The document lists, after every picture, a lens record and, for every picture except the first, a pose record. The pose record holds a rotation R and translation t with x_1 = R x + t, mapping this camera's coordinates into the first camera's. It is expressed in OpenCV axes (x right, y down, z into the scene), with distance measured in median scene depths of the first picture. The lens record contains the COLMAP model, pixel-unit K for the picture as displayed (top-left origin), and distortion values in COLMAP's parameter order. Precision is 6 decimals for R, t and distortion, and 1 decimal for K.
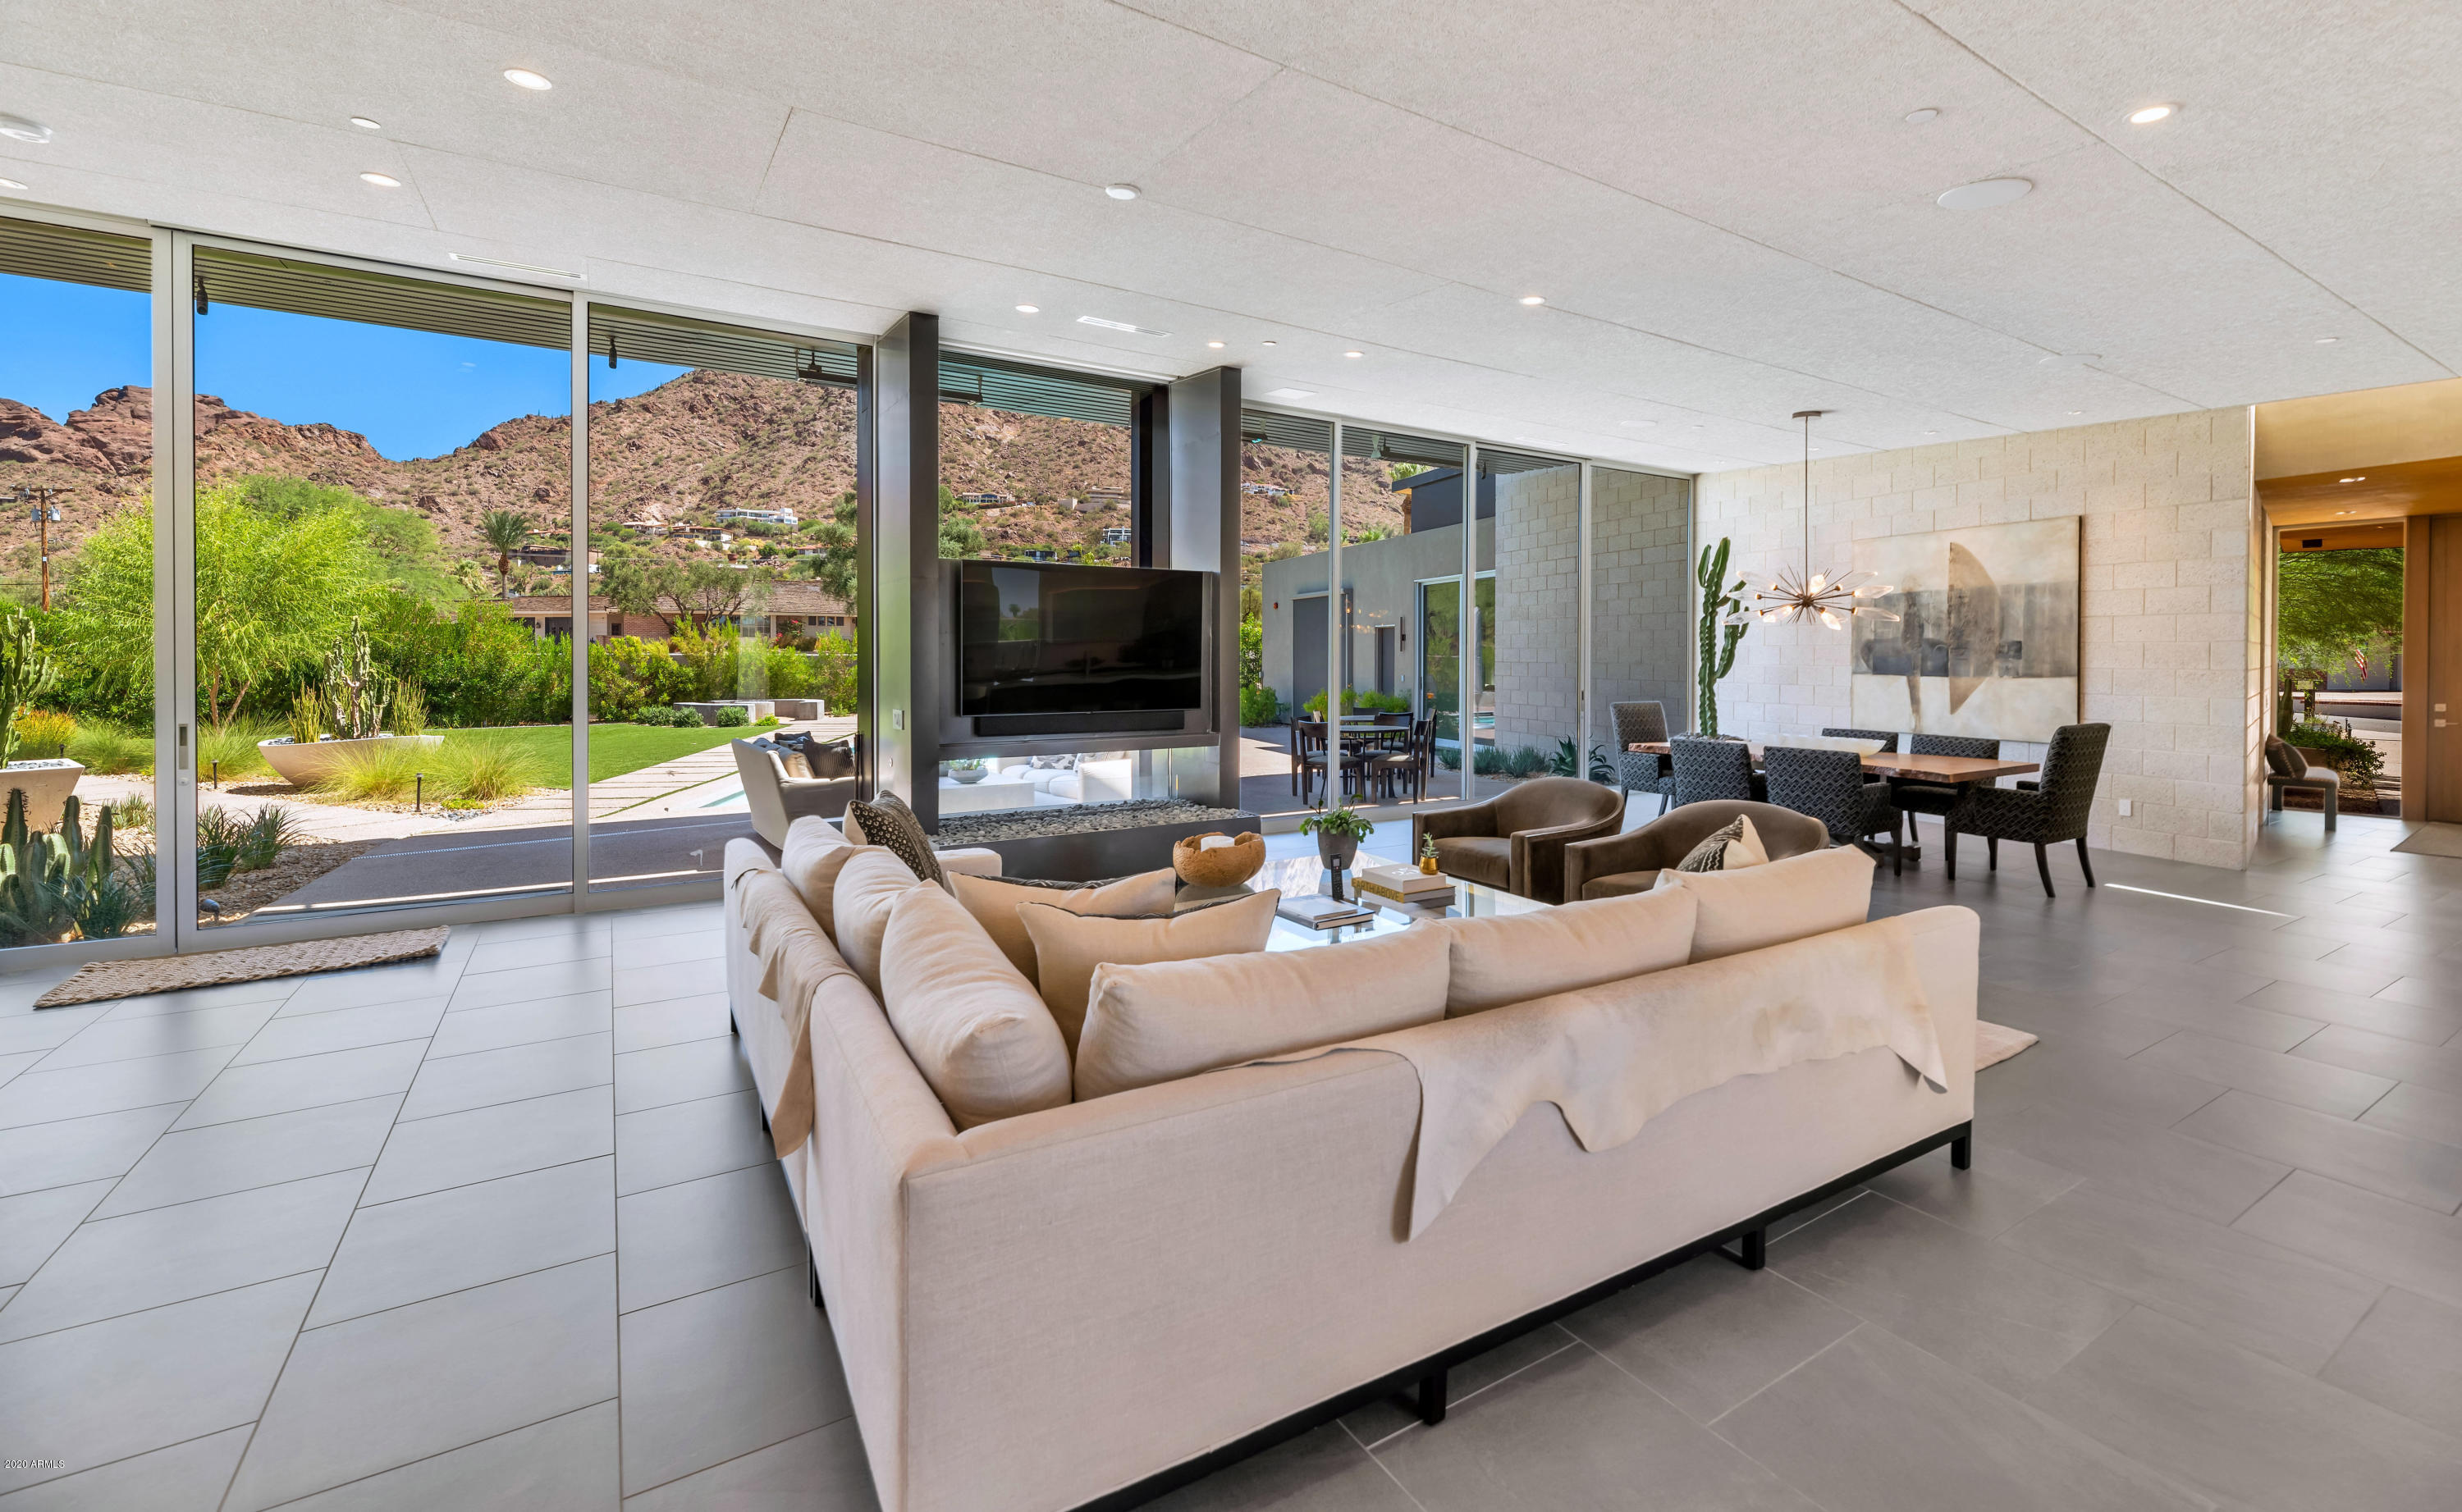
lens RADIAL K [[1023.5, 0, 1252.1], [0, 1023.5, 667.3], [0, 0, 1]] dist [-0.001431, 0.000714]
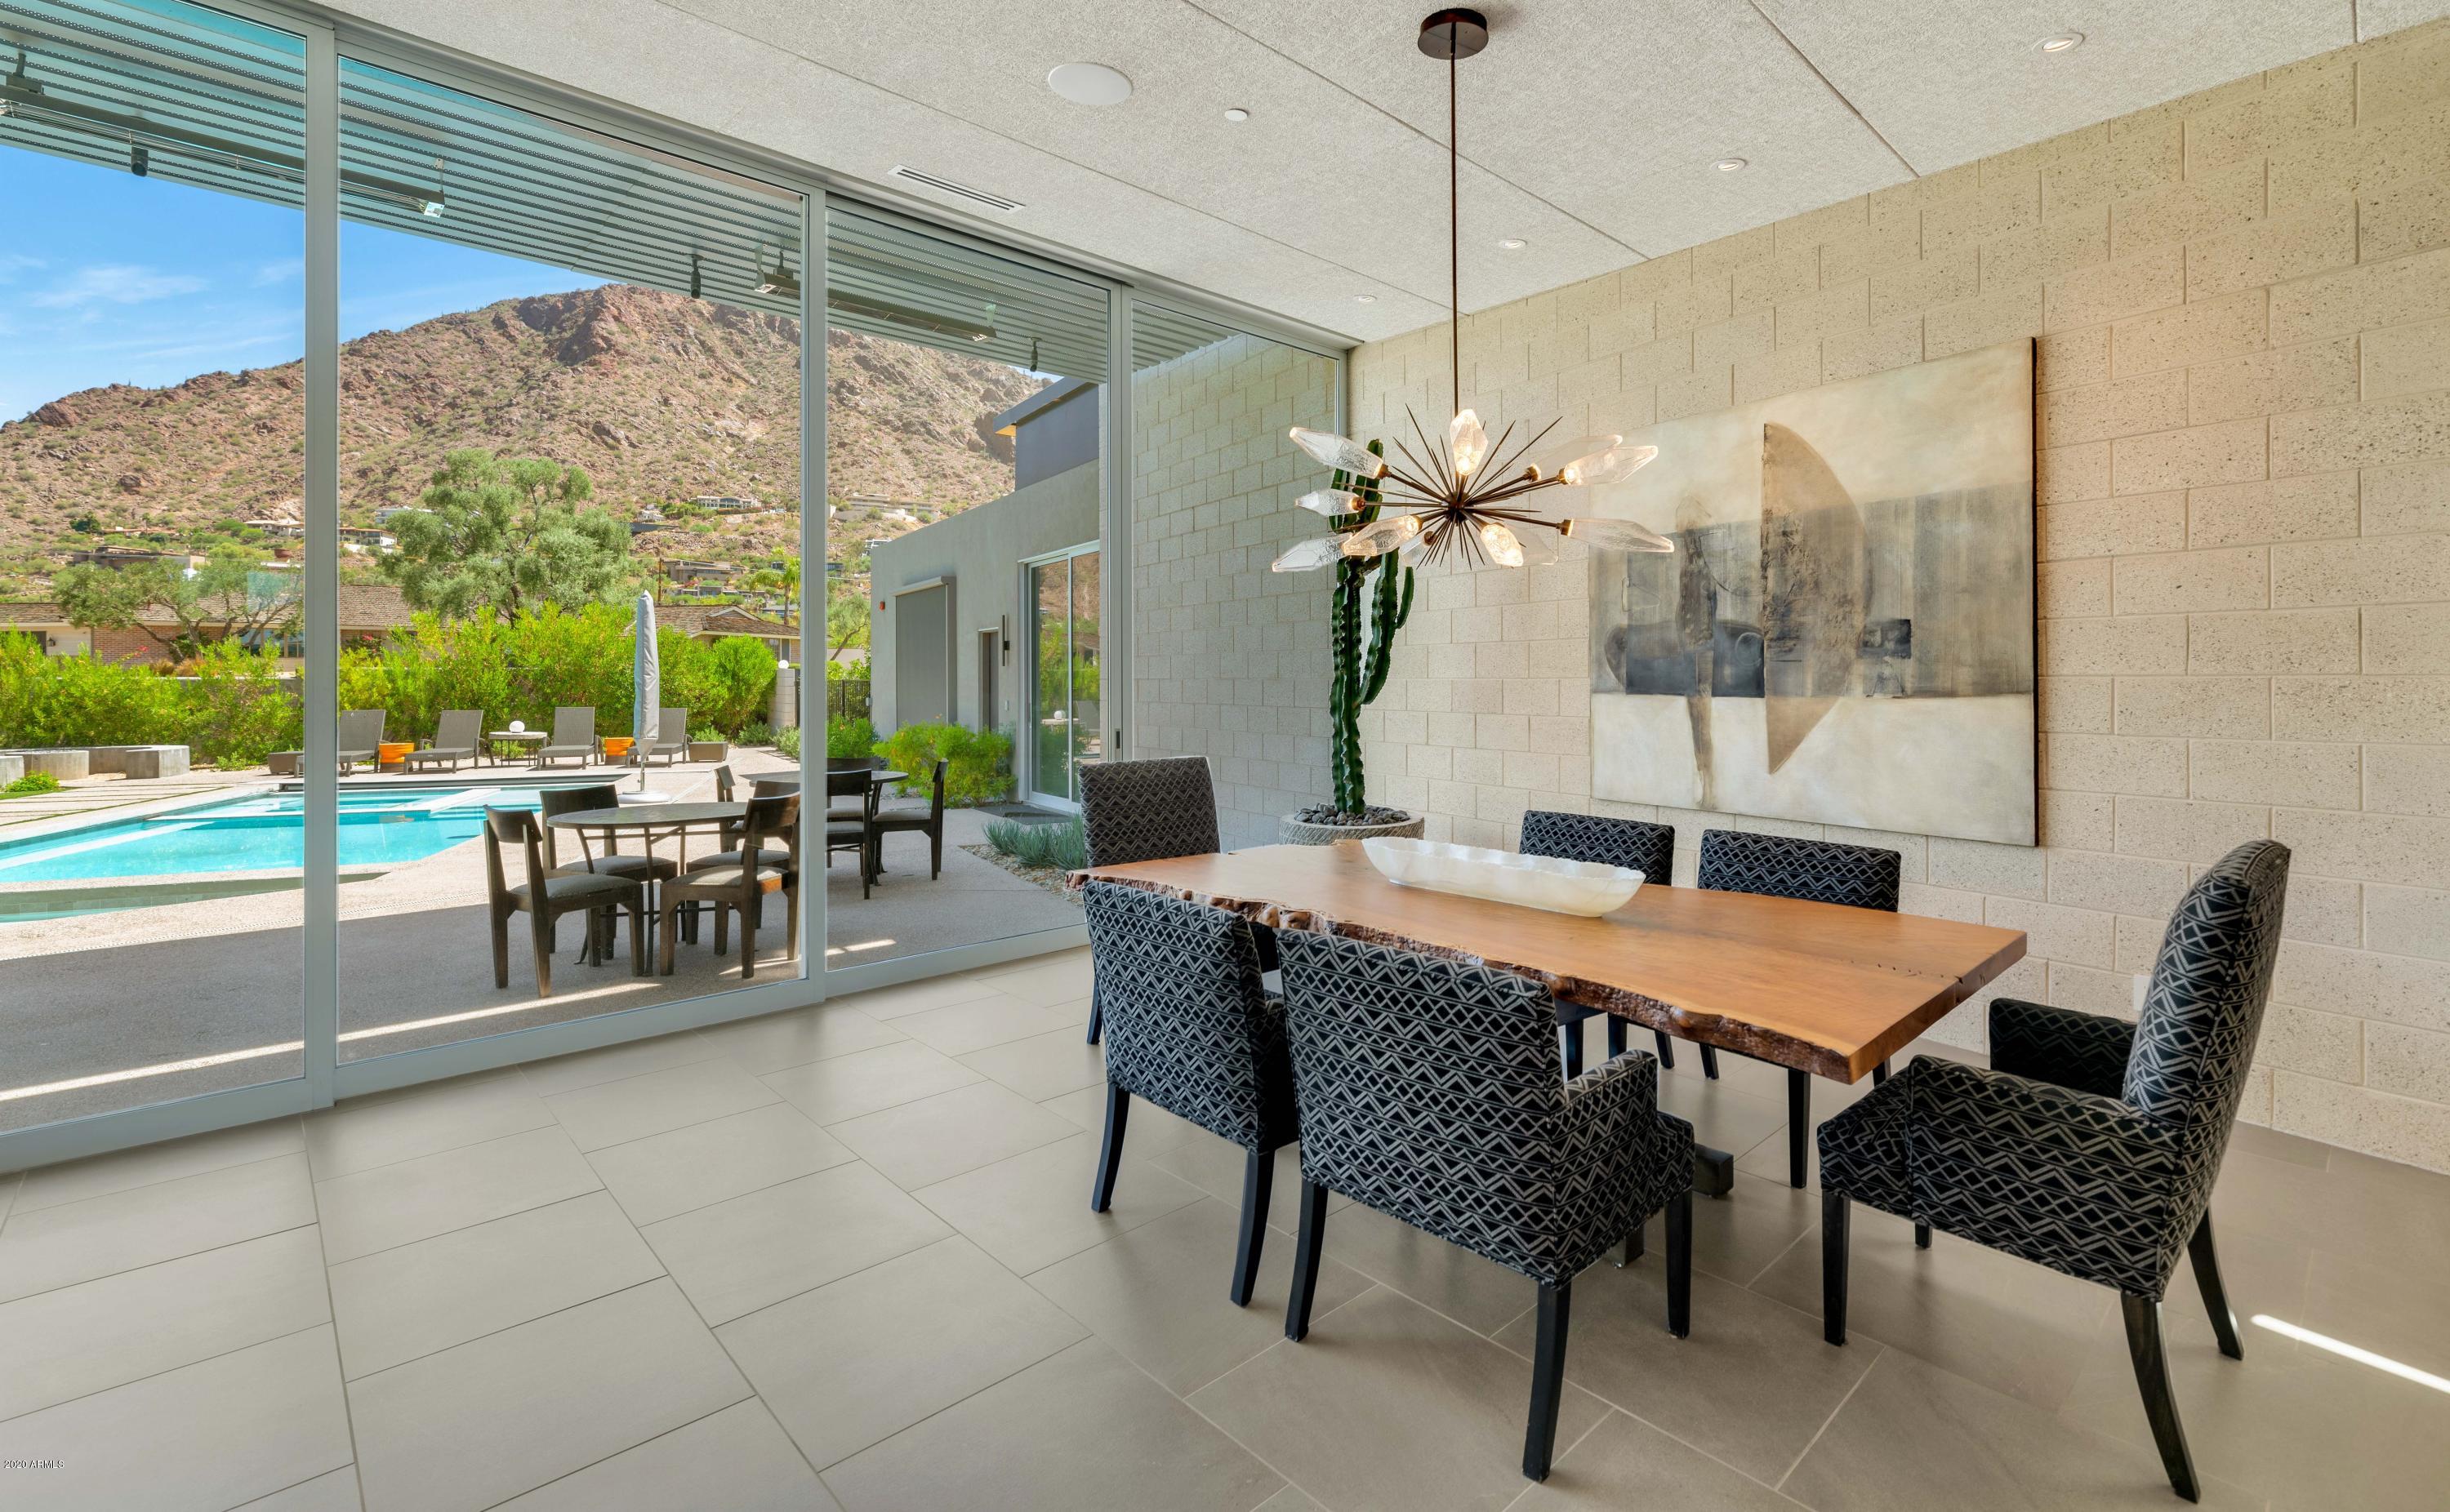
lens RADIAL K [[1085.2, 0, 1251.2], [0, 1085.2, 677.7], [0, 0, 1]] dist [-0.000303, 0.000353]
pose [[0.981200, -0.004888, 0.192933, 0.240987], [0.007493, 0.999890, -0.012779, 0.003371], [-0.192849, 0.013984, 0.981129, 0.381746]]
